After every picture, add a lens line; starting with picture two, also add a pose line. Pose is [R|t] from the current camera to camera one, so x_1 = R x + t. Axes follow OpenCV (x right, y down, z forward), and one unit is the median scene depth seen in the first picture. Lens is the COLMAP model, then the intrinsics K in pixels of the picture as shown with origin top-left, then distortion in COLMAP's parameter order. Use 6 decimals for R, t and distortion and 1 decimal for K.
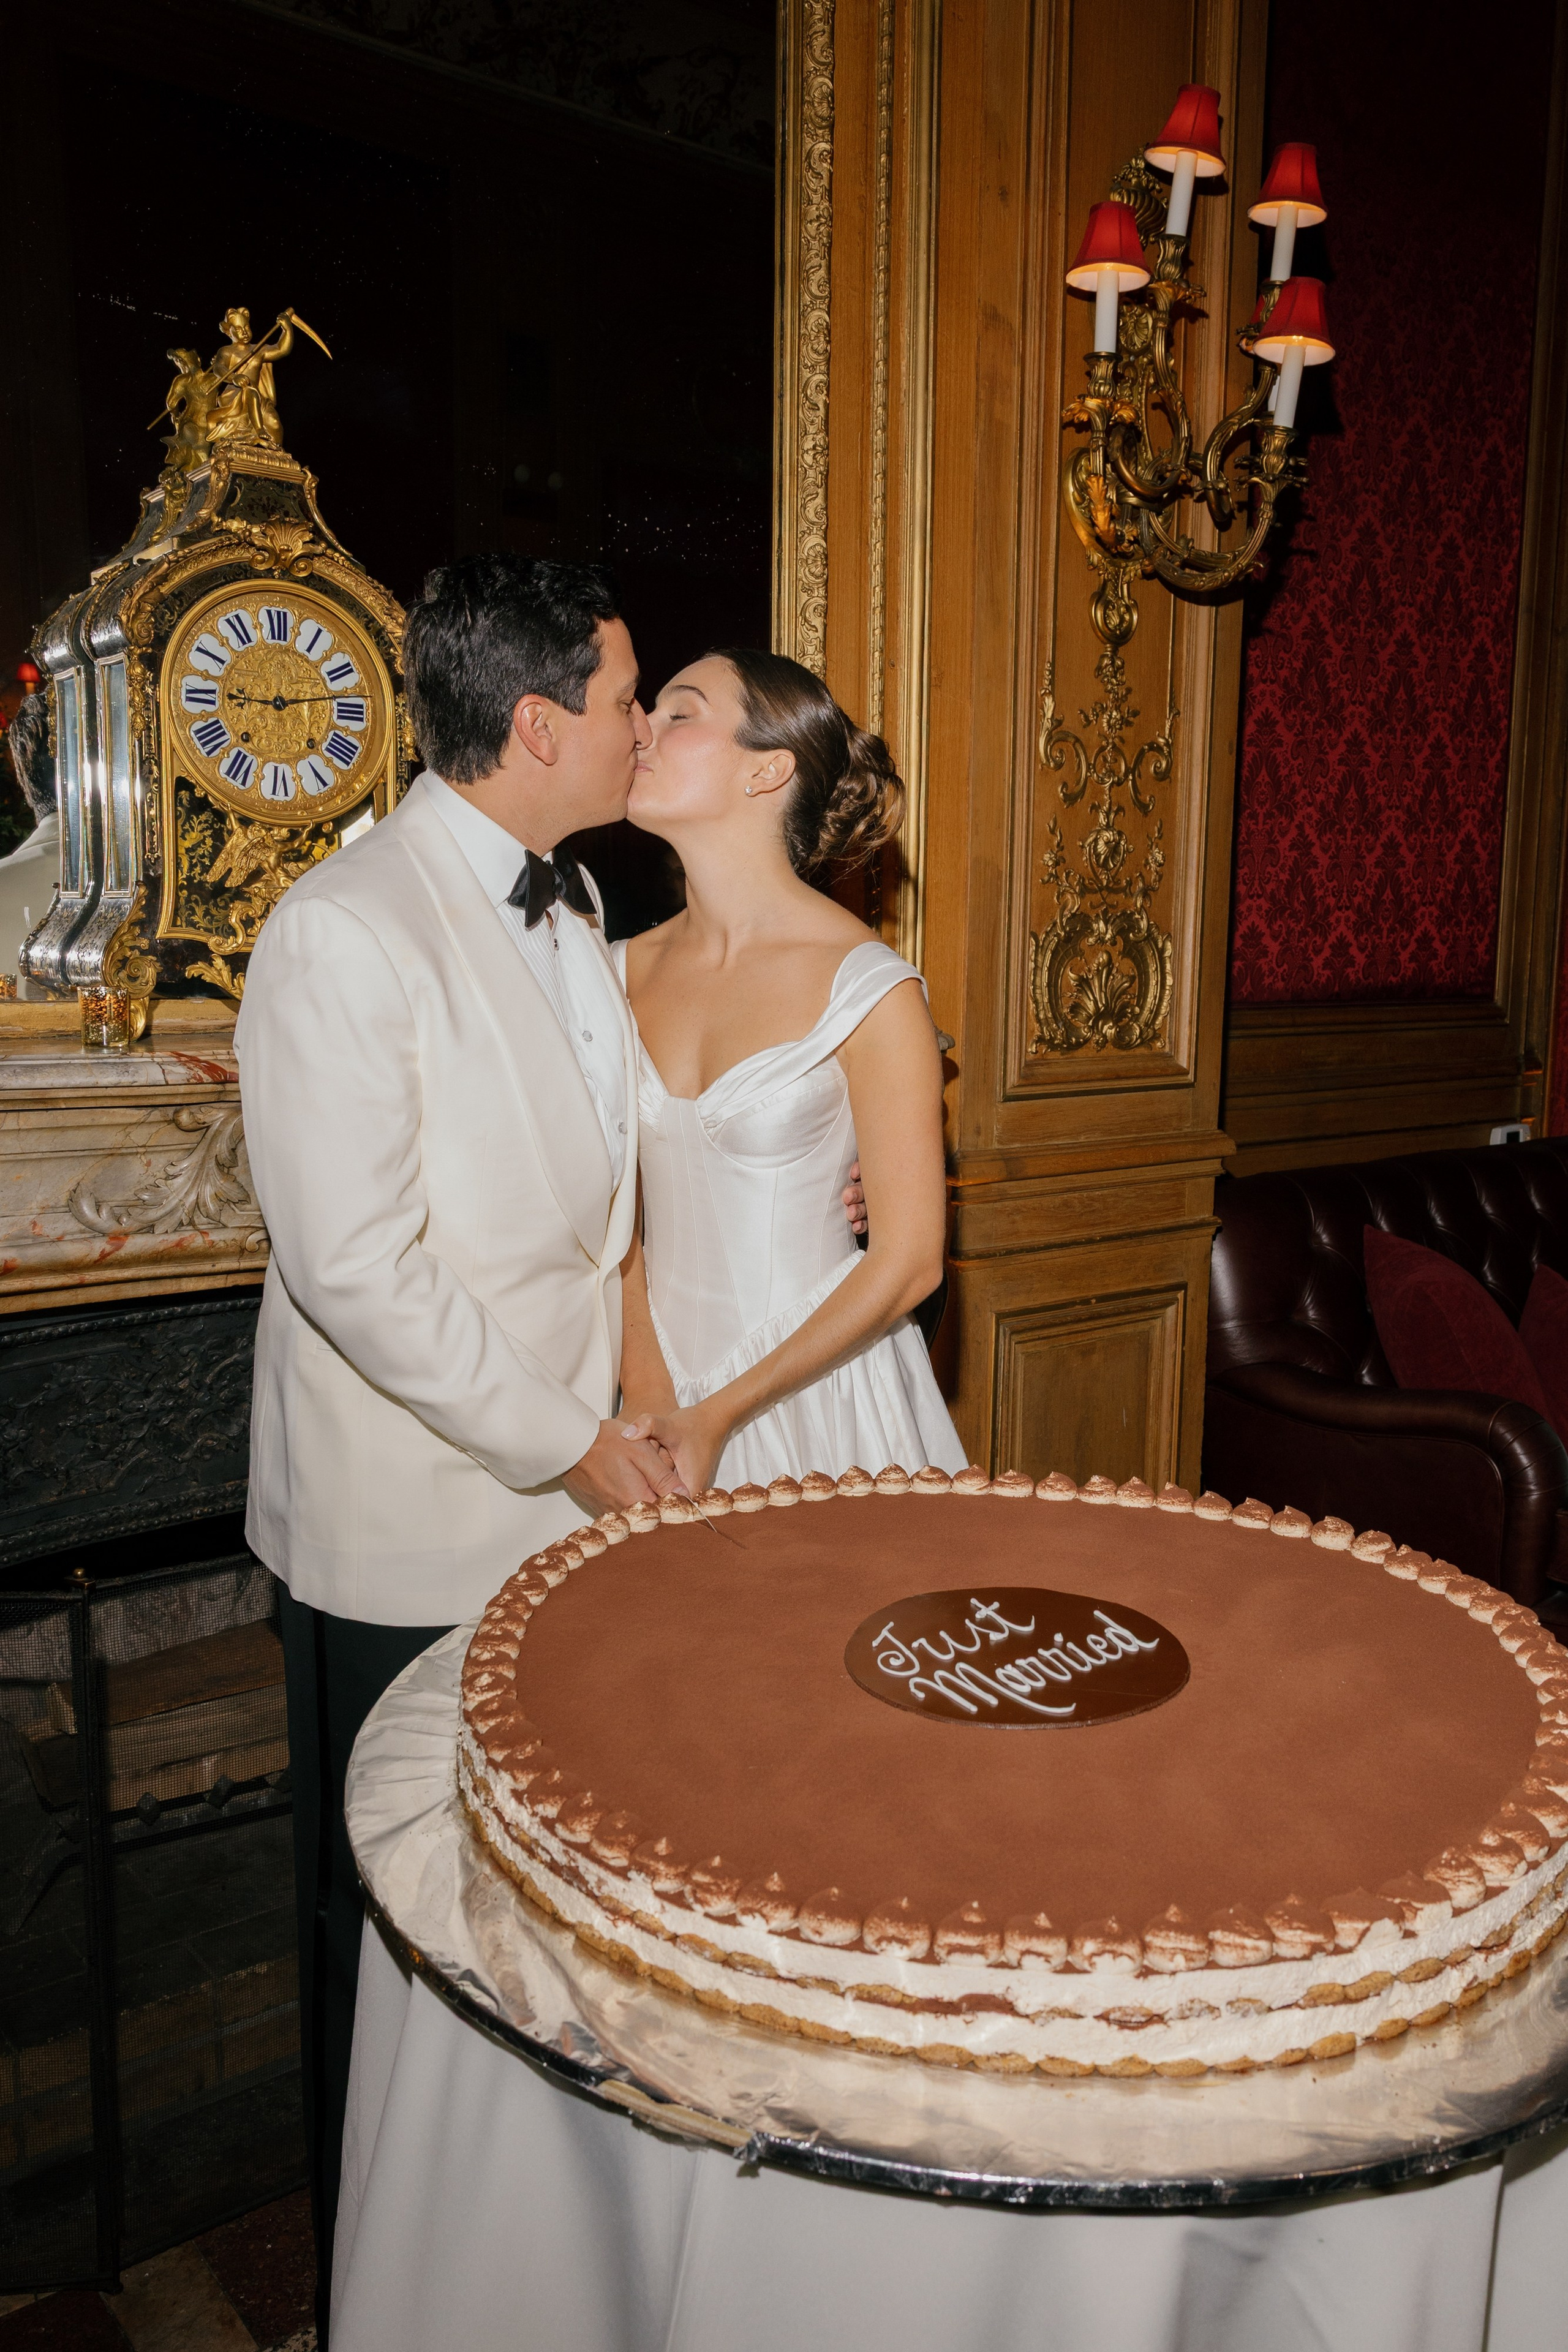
lens RADIAL K [[1868.2, 0, 868.3], [0, 1868.2, 1188.1], [0, 0, 1]] dist [0.009256, -0.002705]
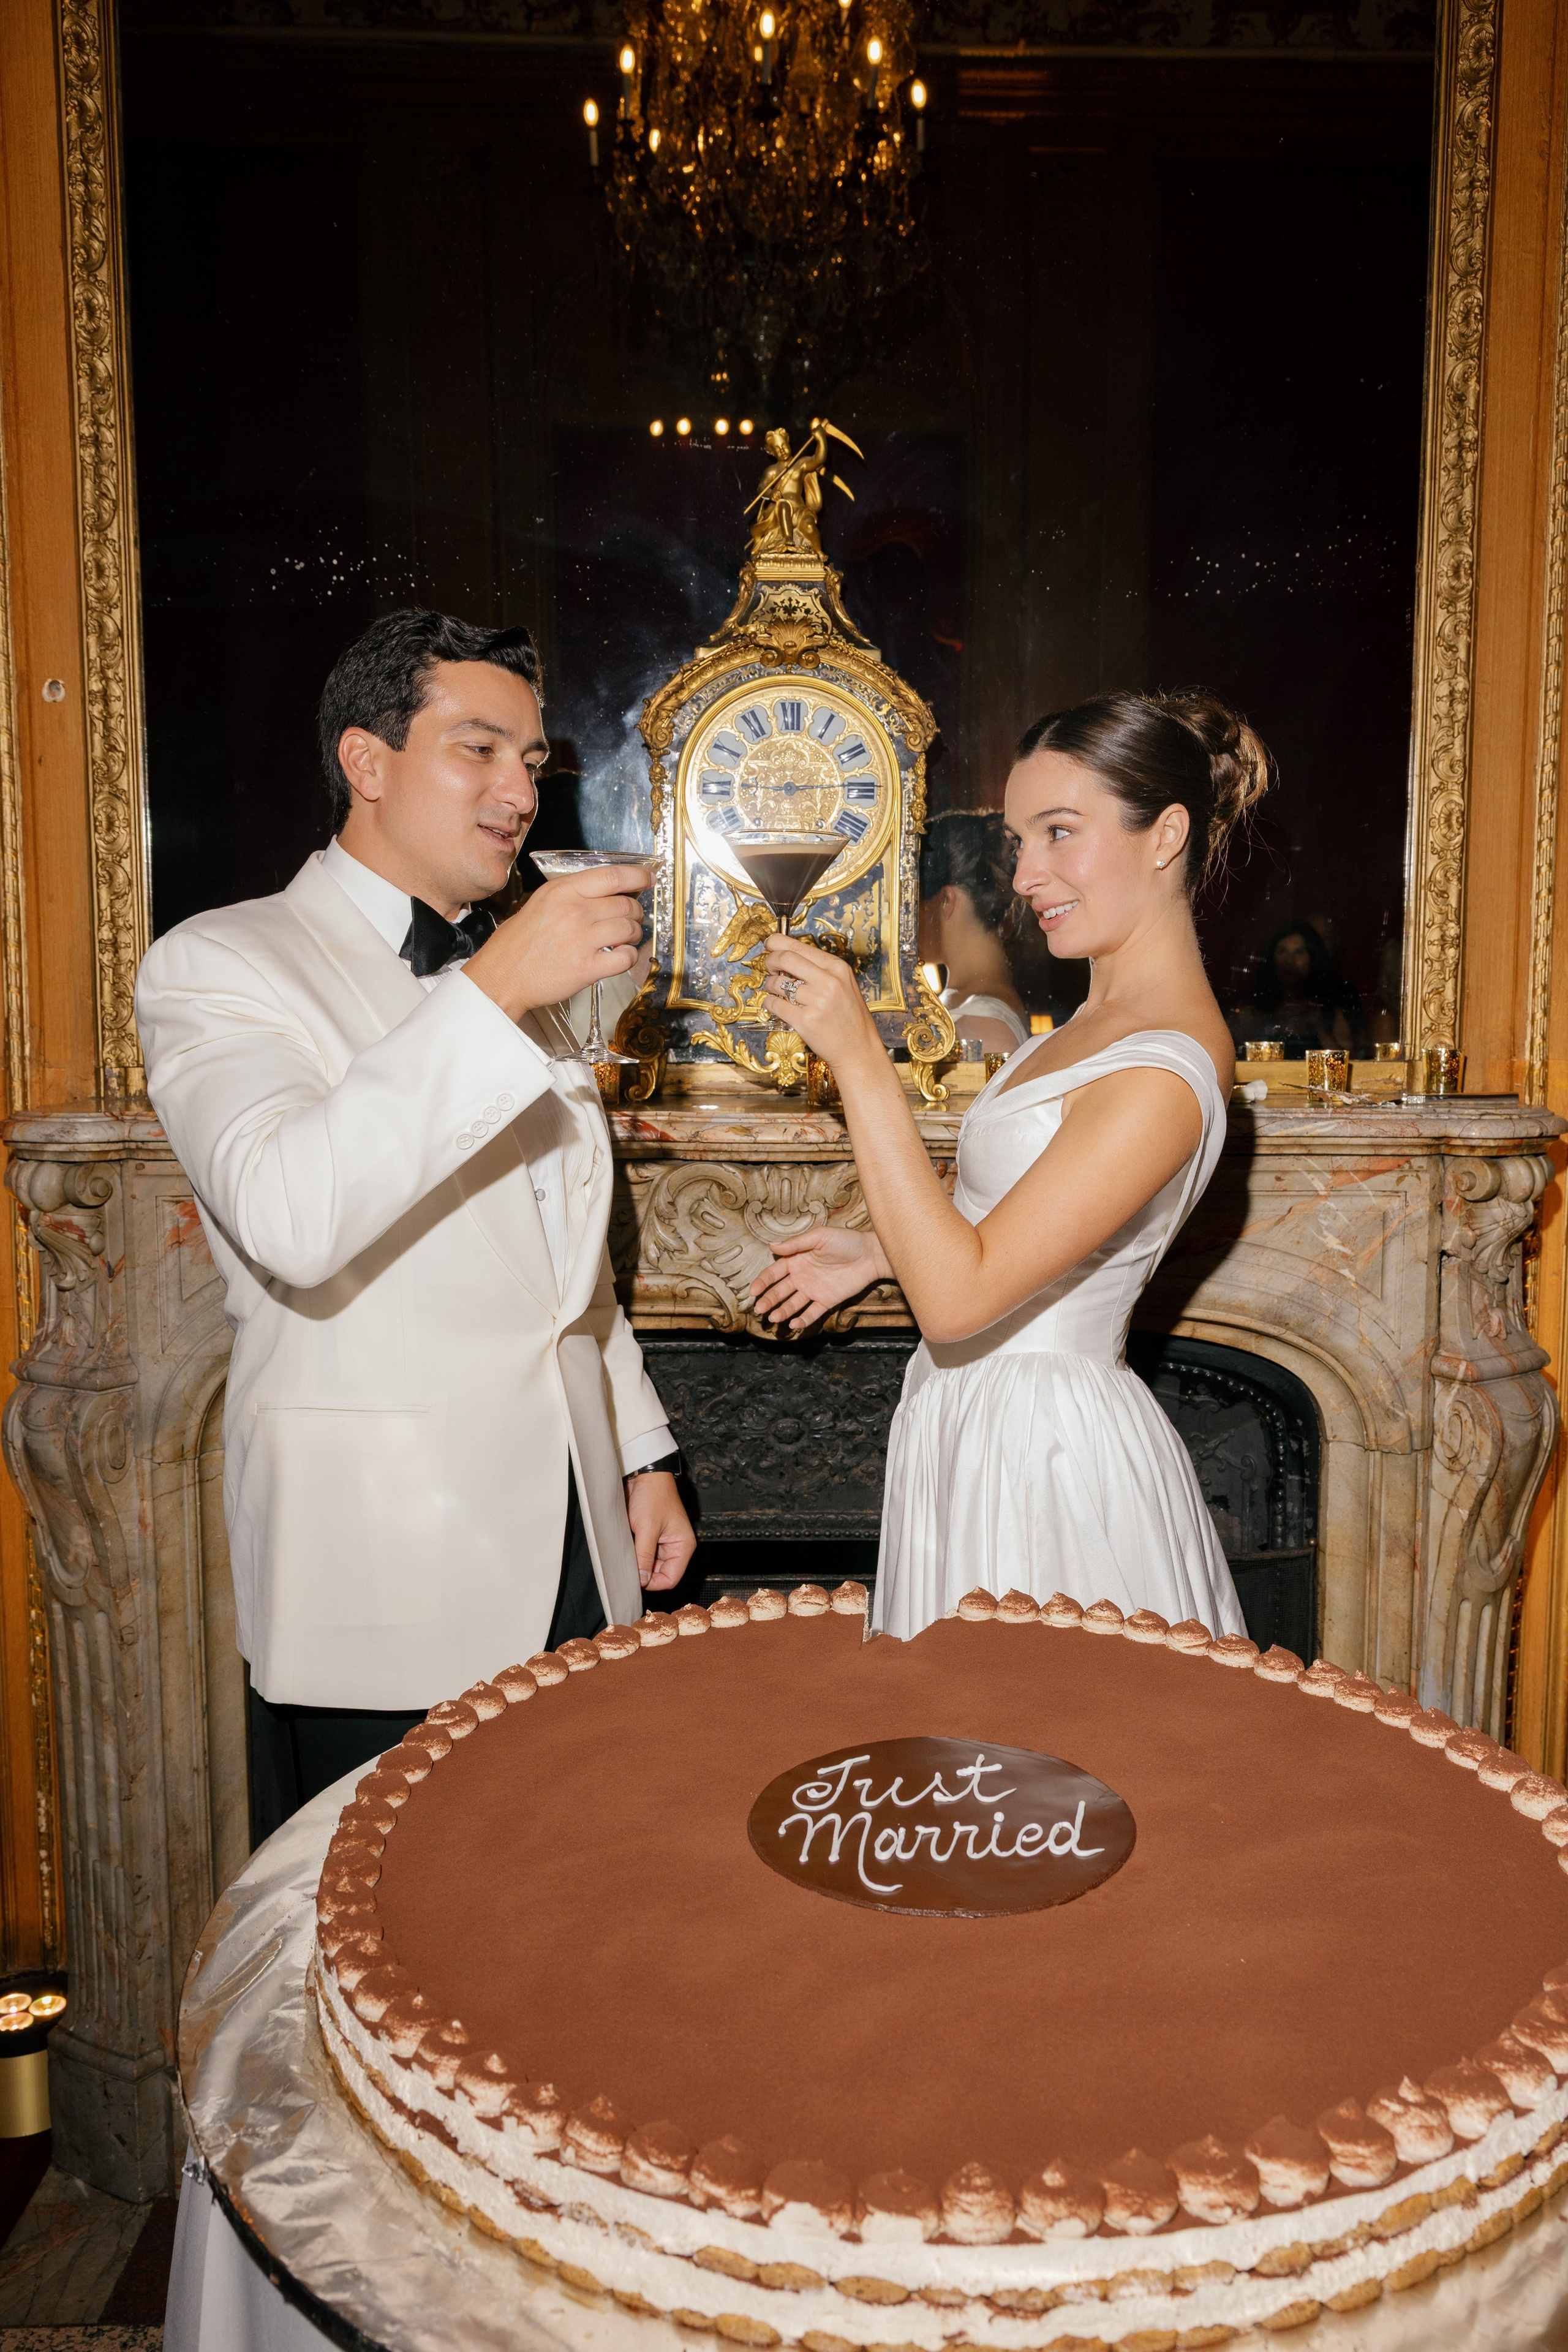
lens RADIAL K [[1942.3, 0, 786.5], [0, 1942.3, 1176.0], [0, 0, 1]] dist [-0.006606, 0.026685]
pose [[0.783745, 0.052851, -0.618829, 0.413269], [-0.075517, 0.997089, -0.010486, -0.029406], [0.616474, 0.054951, 0.785455, 0.153664]]
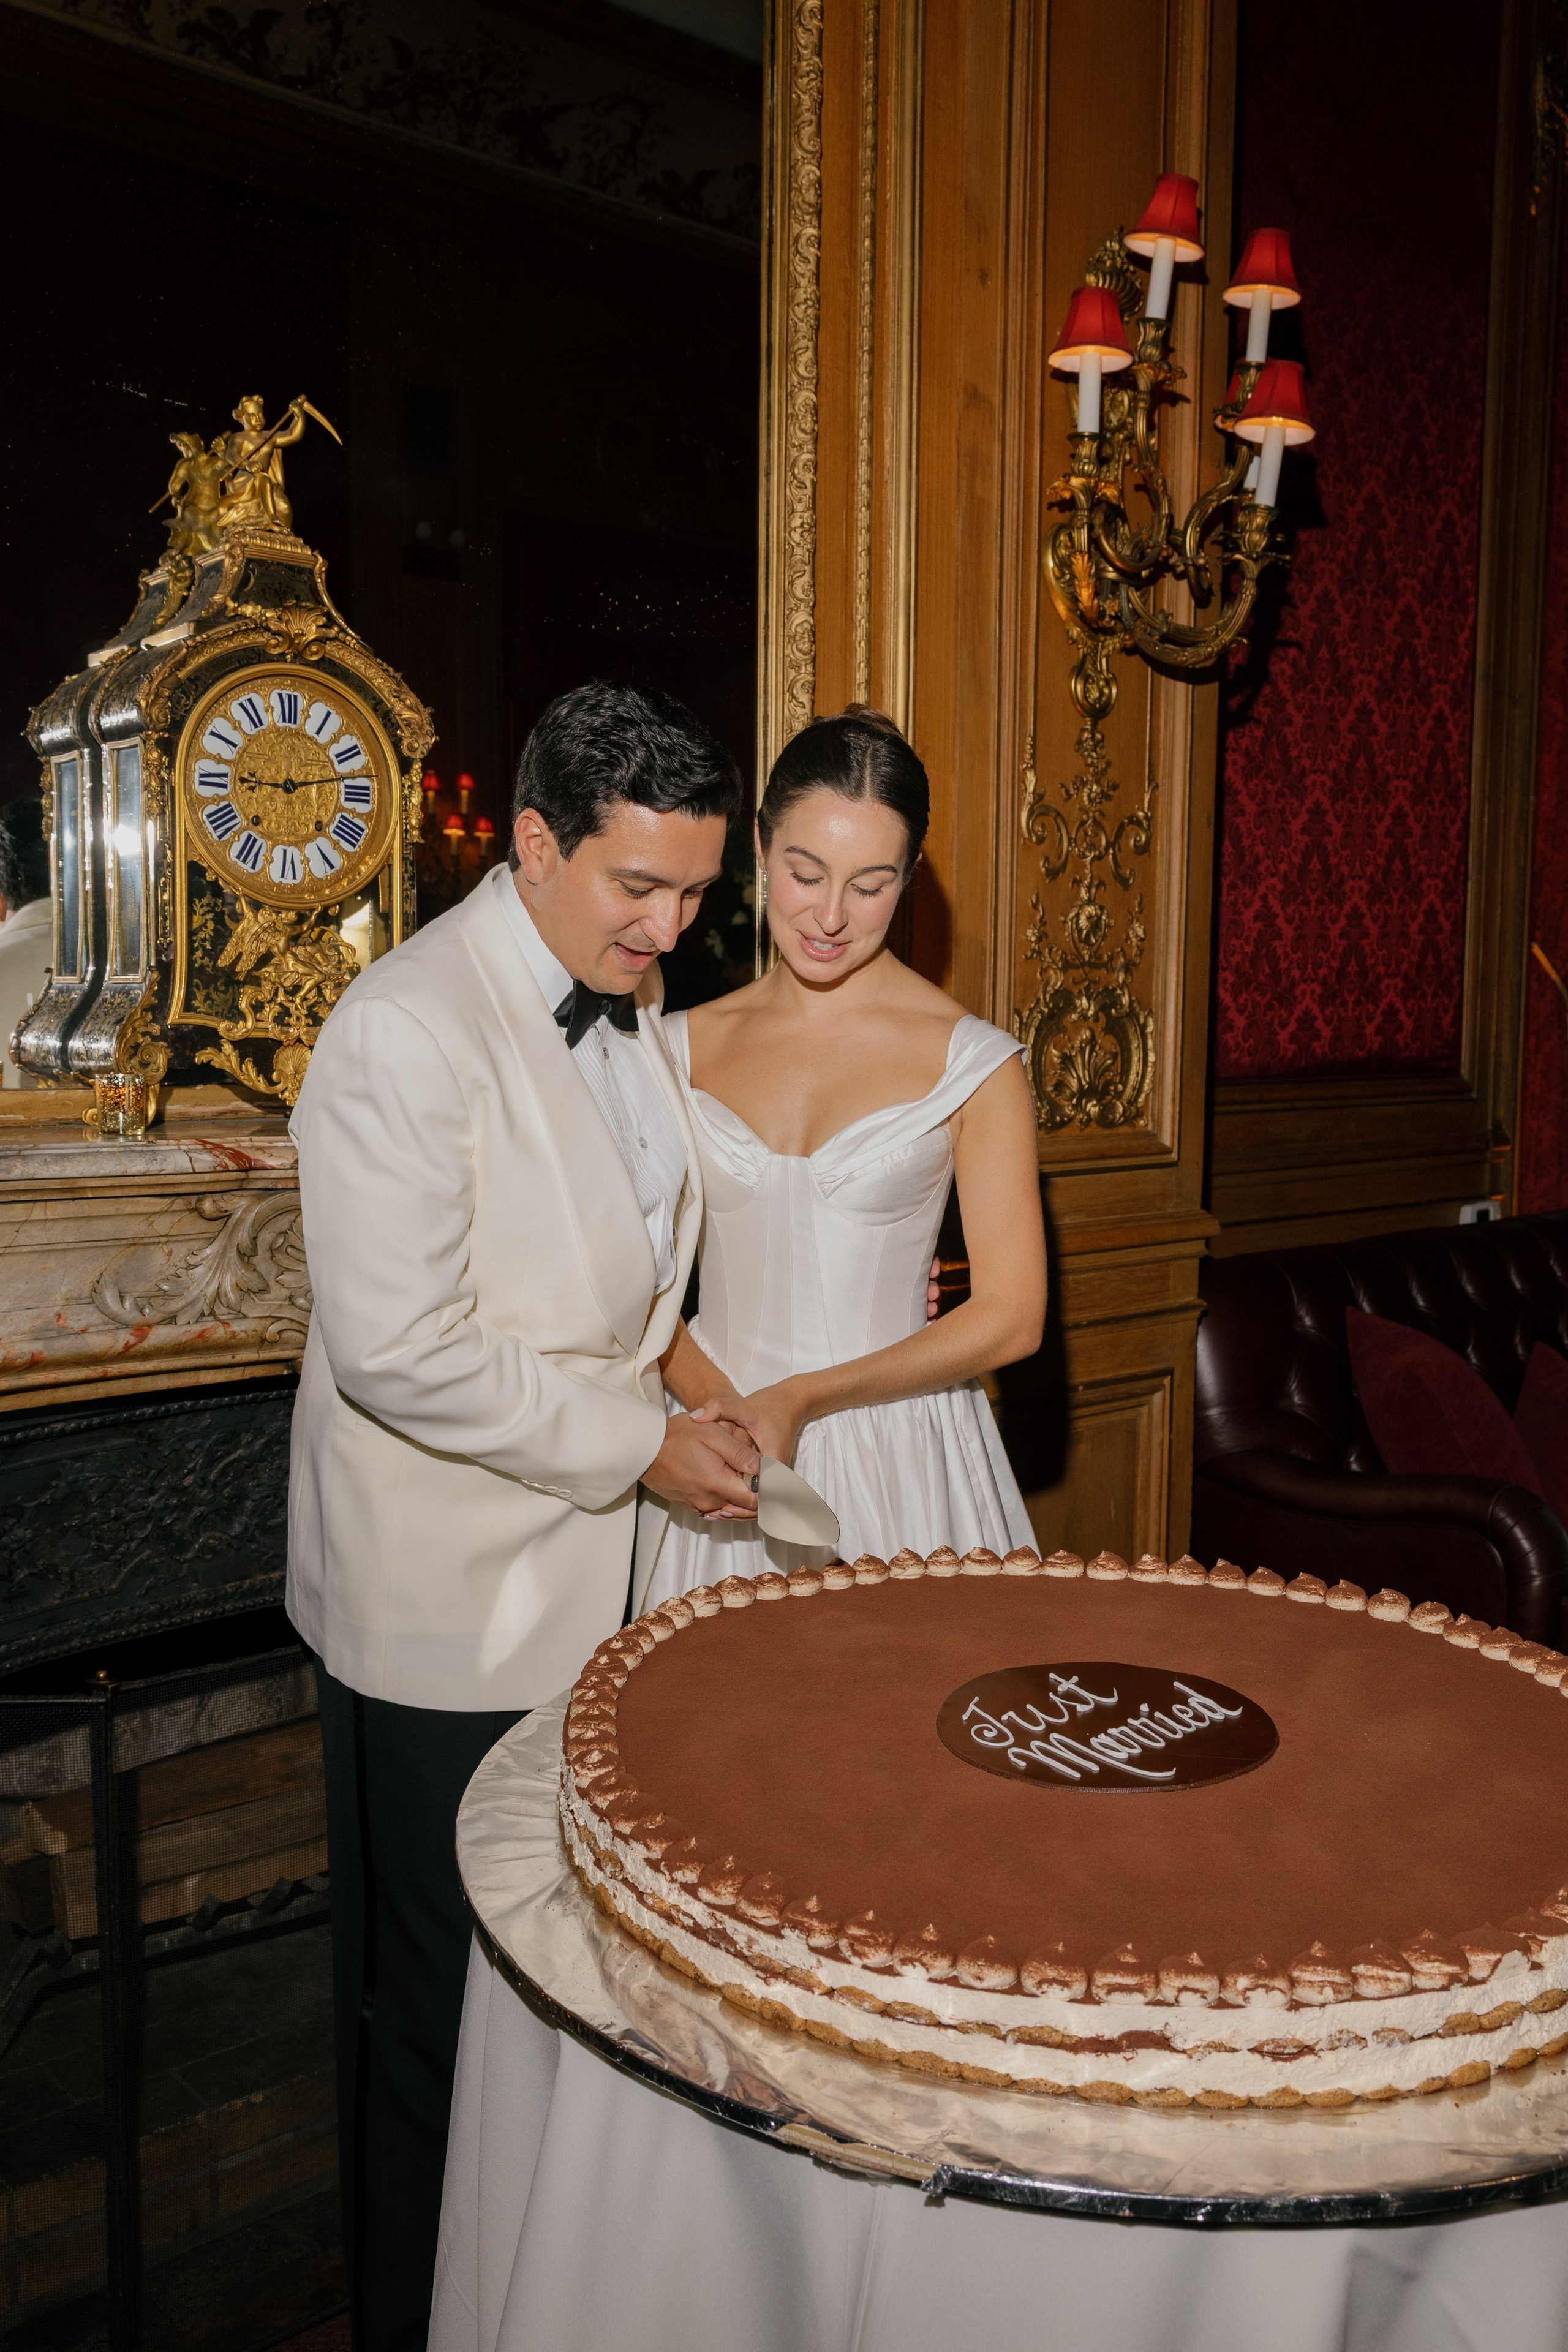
lens RADIAL K [[2024.9, 0, 840.4], [0, 2024.9, 1182.0], [0, 0, 1]] dist [-0.005039, 0.010075]
pose [[0.999066, -0.009931, 0.042054, -0.077277], [0.011950, 0.998773, -0.048056, 0.004817], [-0.041525, 0.048514, 0.997959, -0.074171]]
